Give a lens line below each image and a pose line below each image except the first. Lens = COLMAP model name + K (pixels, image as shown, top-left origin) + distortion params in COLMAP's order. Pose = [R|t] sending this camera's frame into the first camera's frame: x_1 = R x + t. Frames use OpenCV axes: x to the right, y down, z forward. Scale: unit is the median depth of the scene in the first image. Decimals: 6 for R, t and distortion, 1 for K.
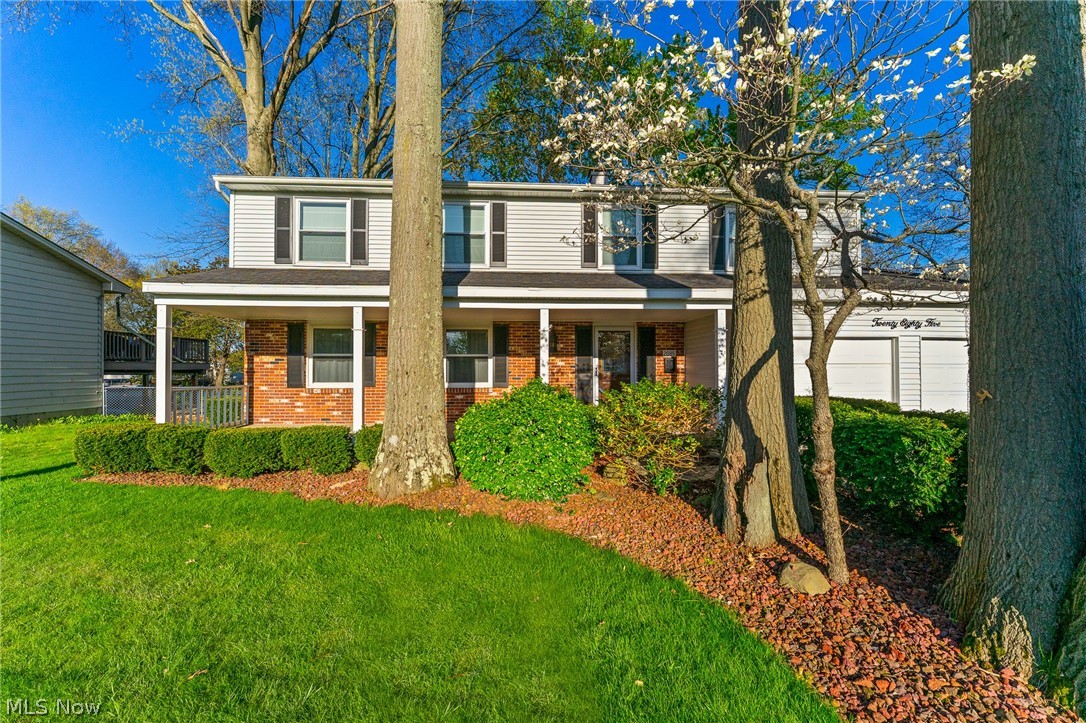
lens RADIAL K [[442.7, 0, 539.0], [0, 442.7, 363.9], [0, 0, 1]] dist [0.000442, -0.000046]
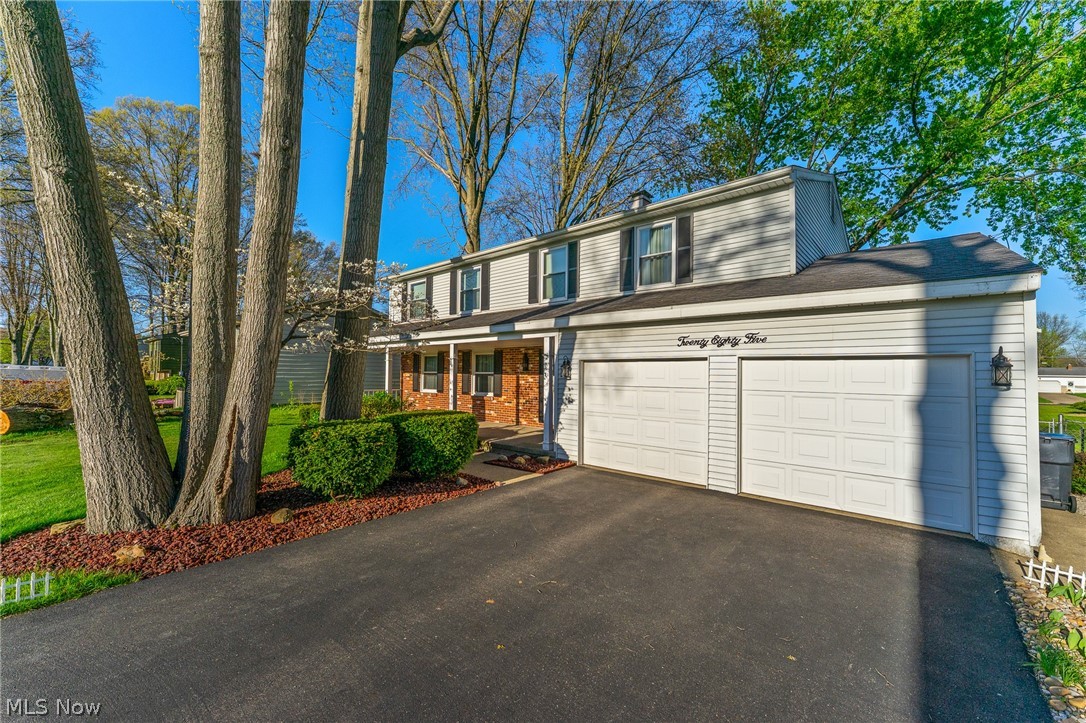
lens RADIAL K [[442.7, 0, 542.3], [0, 442.7, 363.5], [0, 0, 1]] dist [0.000442, -0.000046]
pose [[0.703629, -0.009456, -0.710504, 1.049469], [-0.002034, 0.999881, -0.015322, -0.030971], [0.710564, 0.012226, 0.703526, 0.150745]]
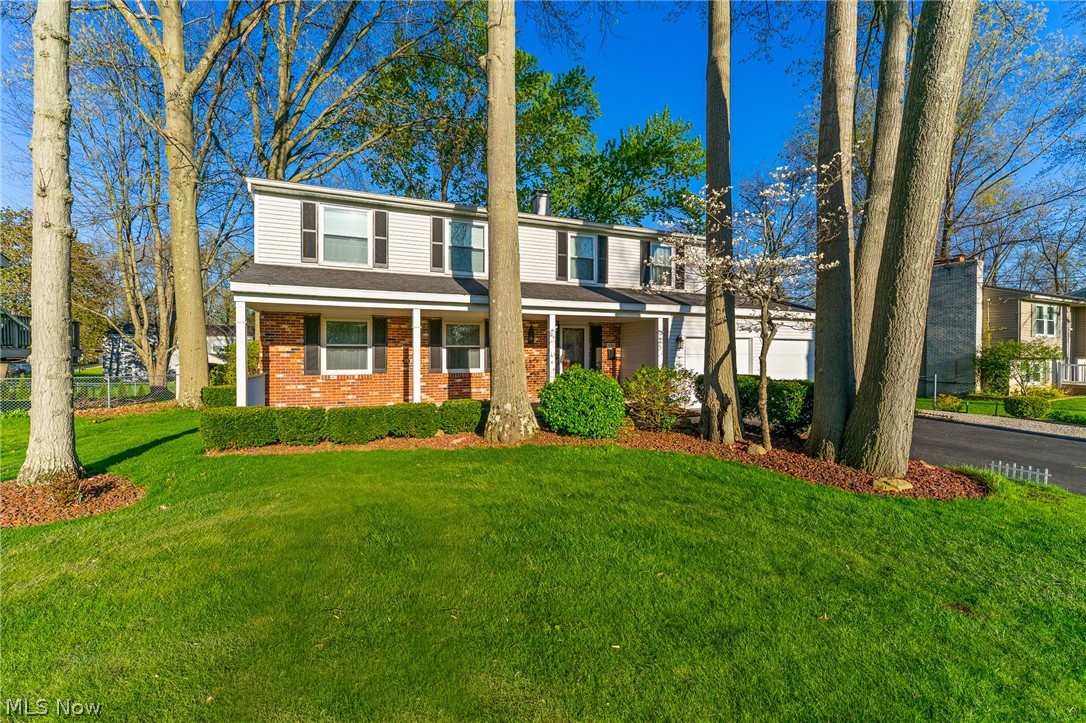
lens RADIAL K [[442.7, 0, 560.1], [0, 442.7, 362.9], [0, 0, 1]] dist [0.000442, -0.000046]
pose [[0.938411, -0.005915, 0.345470, -0.366385], [-0.004780, 0.999536, 0.030096, -0.012426], [-0.345487, -0.029894, 0.937947, -0.255014]]
